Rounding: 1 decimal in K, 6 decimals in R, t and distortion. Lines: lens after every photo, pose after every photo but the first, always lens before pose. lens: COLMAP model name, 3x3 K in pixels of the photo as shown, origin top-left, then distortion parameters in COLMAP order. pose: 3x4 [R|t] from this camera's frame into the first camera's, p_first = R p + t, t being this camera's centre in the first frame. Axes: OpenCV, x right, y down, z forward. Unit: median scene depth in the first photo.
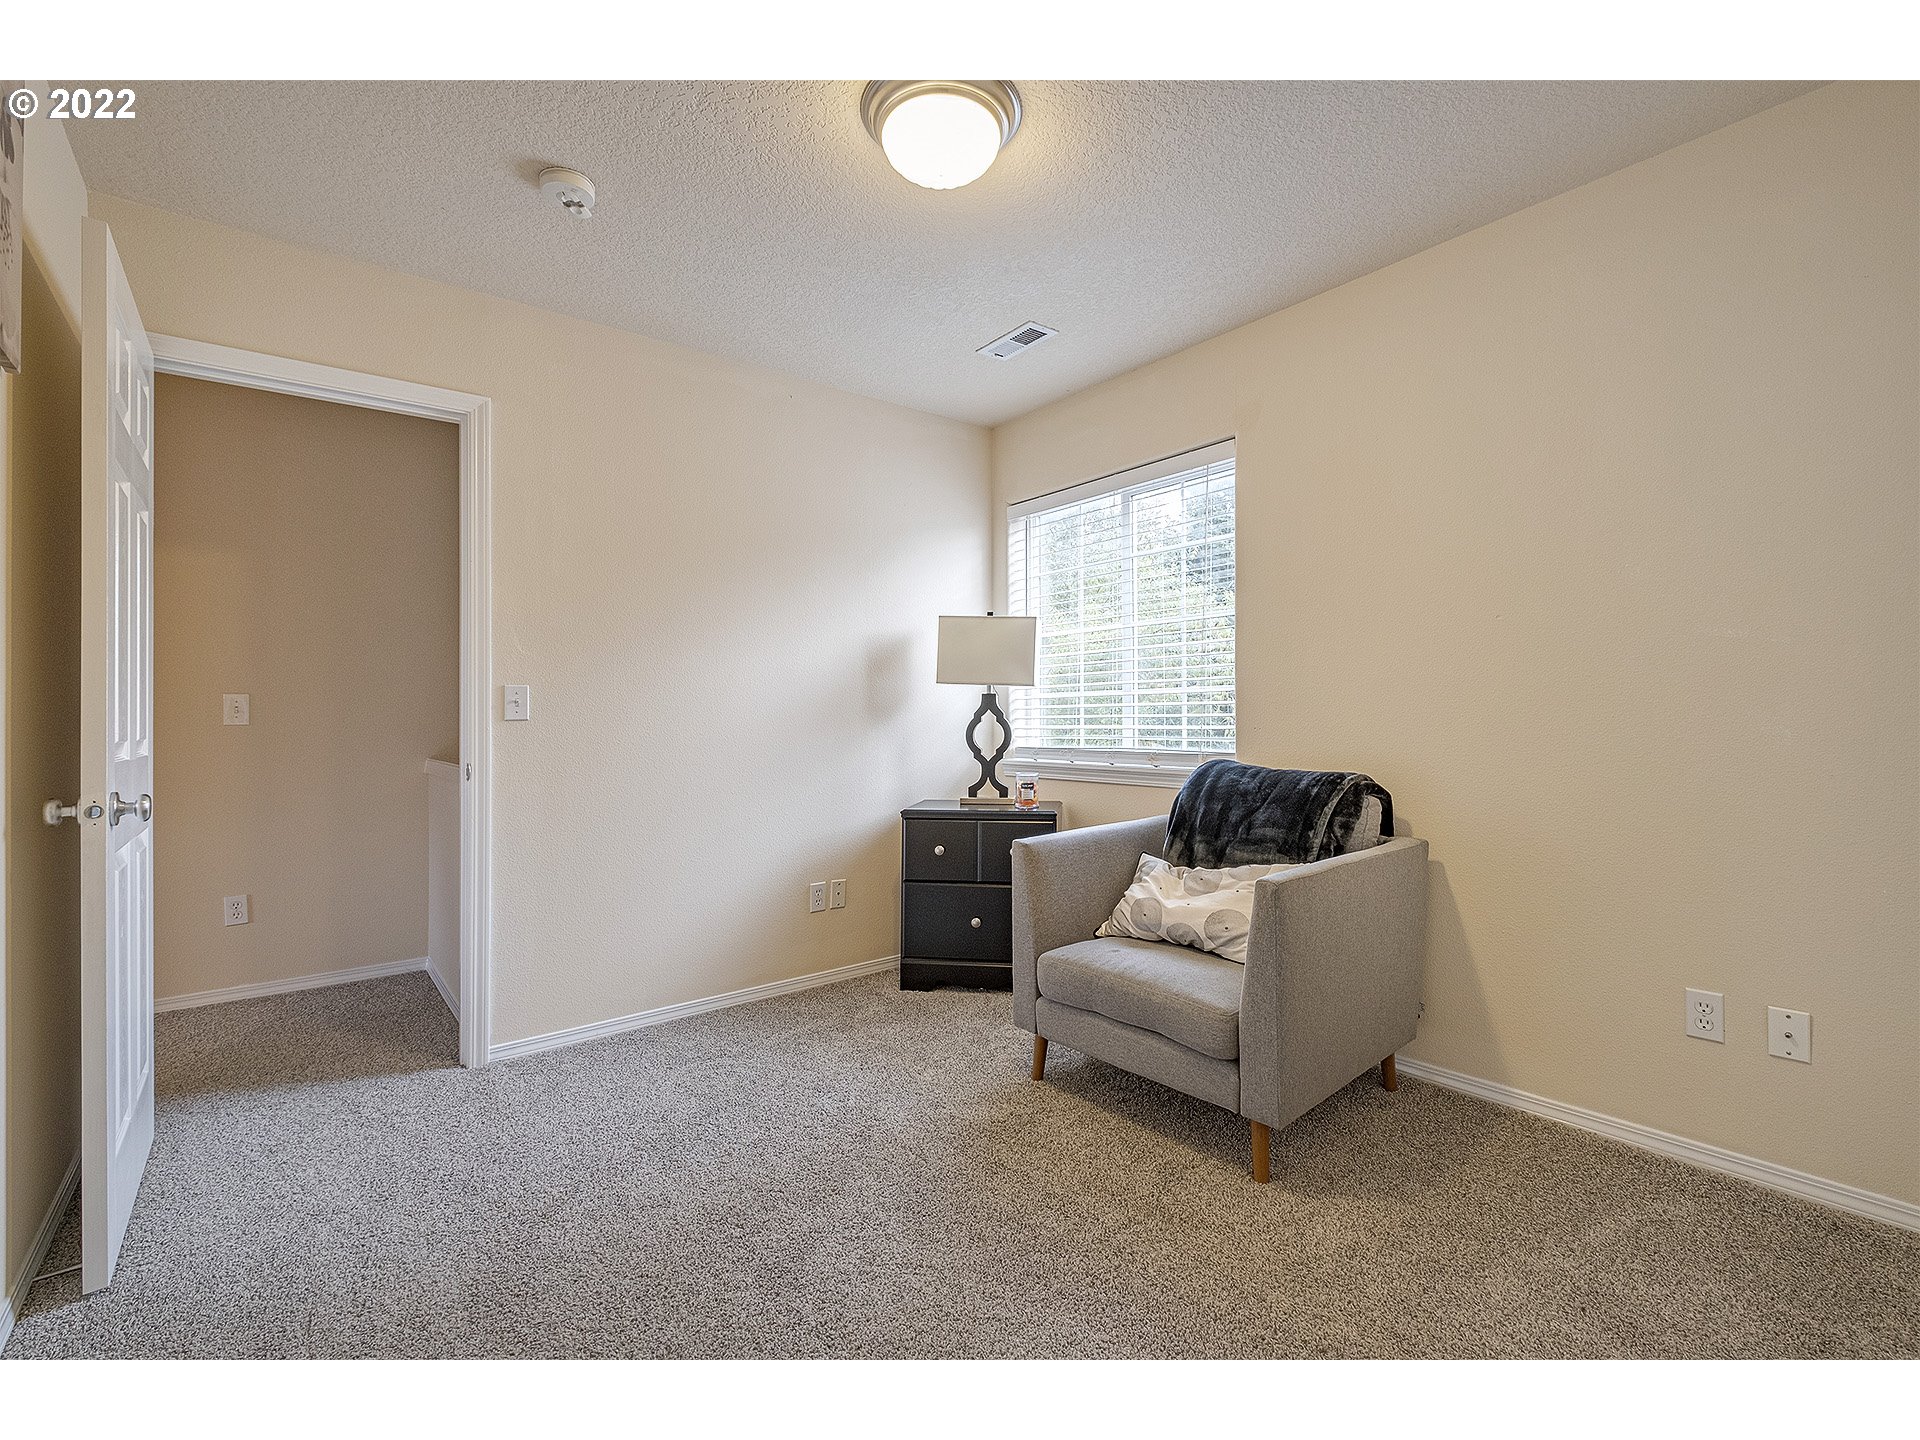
lens RADIAL K [[840.3, 0, 970.2], [0, 840.3, 709.2], [0, 0, 1]] dist [0.000781, -0.004853]
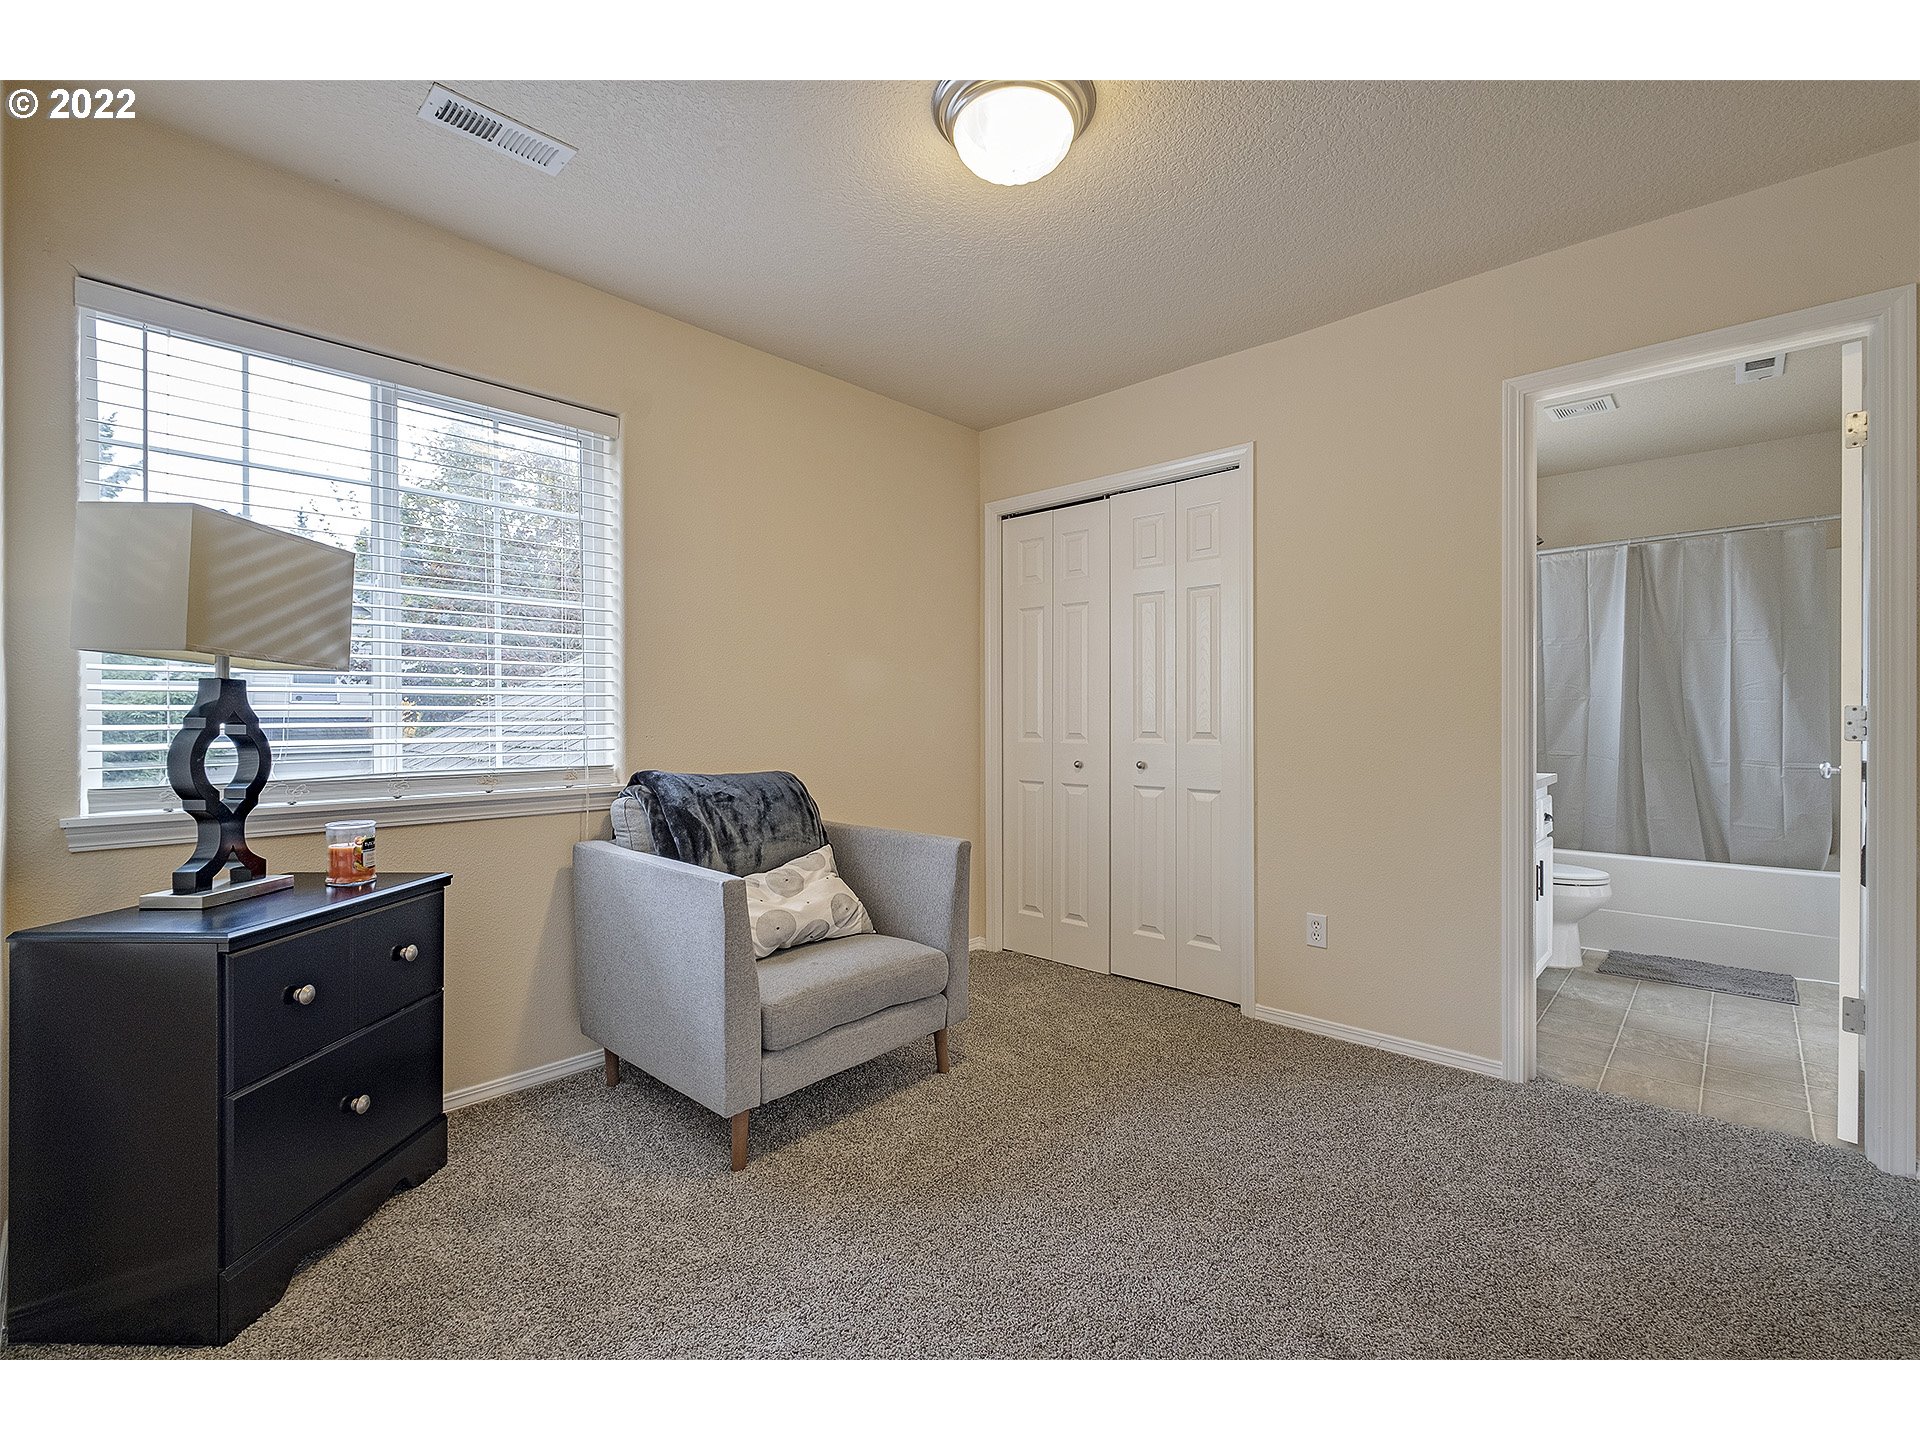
lens RADIAL K [[849.2, 0, 959.8], [0, 849.2, 724.4], [0, 0, 1]] dist [-0.000293, -0.006187]
pose [[-0.137872, 0.003546, 0.990444, -0.581124], [-0.001548, 0.999992, -0.003796, 0.010609], [-0.990449, -0.002057, -0.137865, 0.686333]]
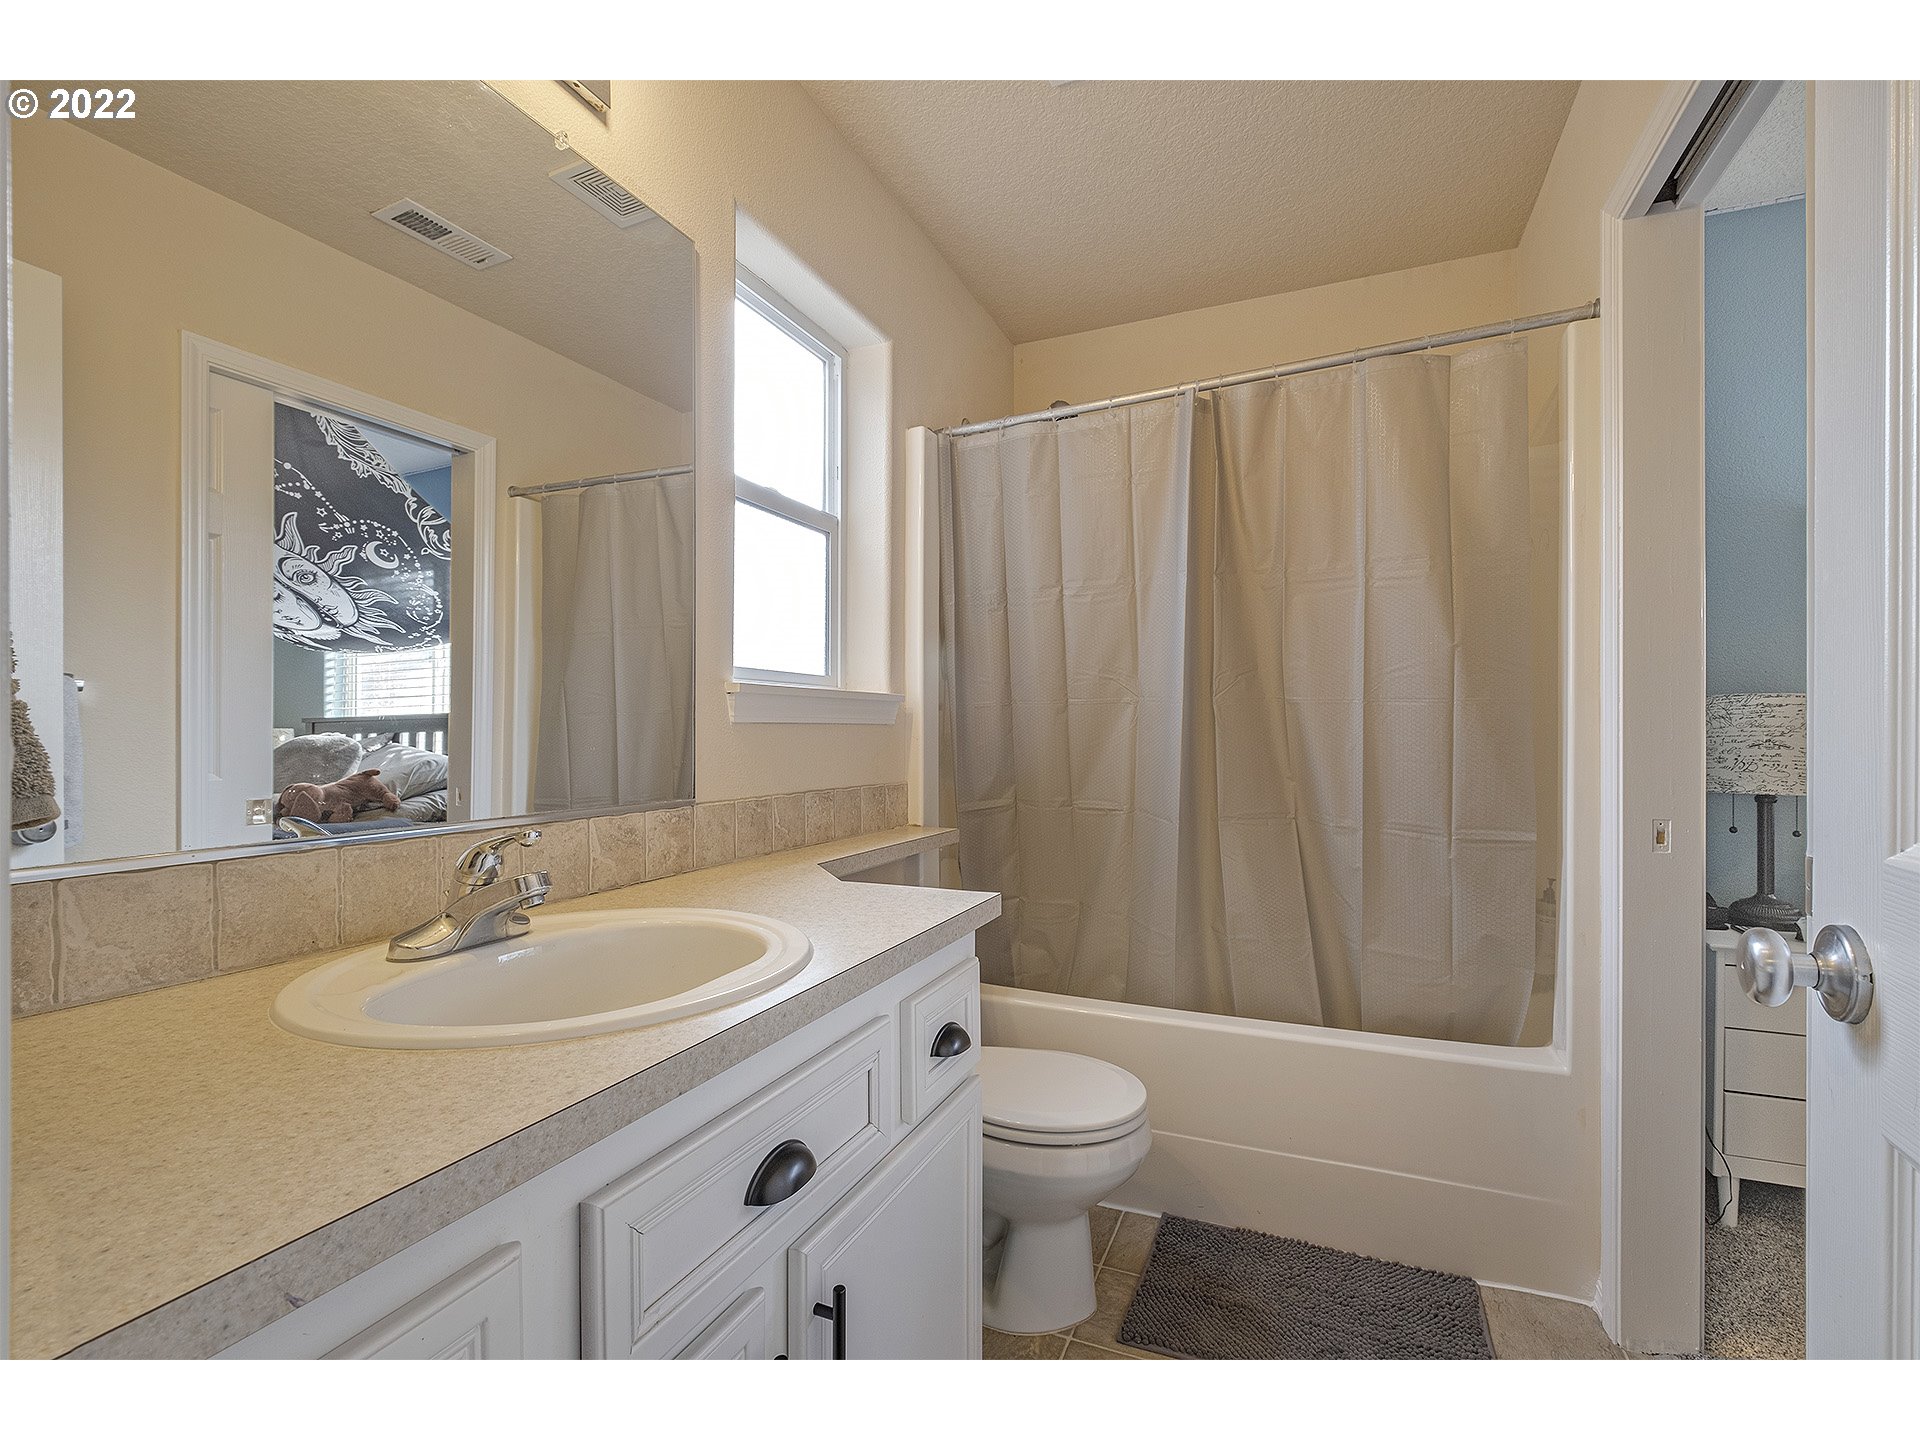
lens RADIAL K [[846.0, 0, 959.7], [0, 846.0, 736.5], [0, 0, 1]] dist [-0.041317, -0.000036]
pose [[-0.467705, 0.008205, 0.883846, -0.359249], [0.002341, 0.999965, -0.008044, 0.005861], [-0.883881, -0.001693, -0.467708, 0.440353]]
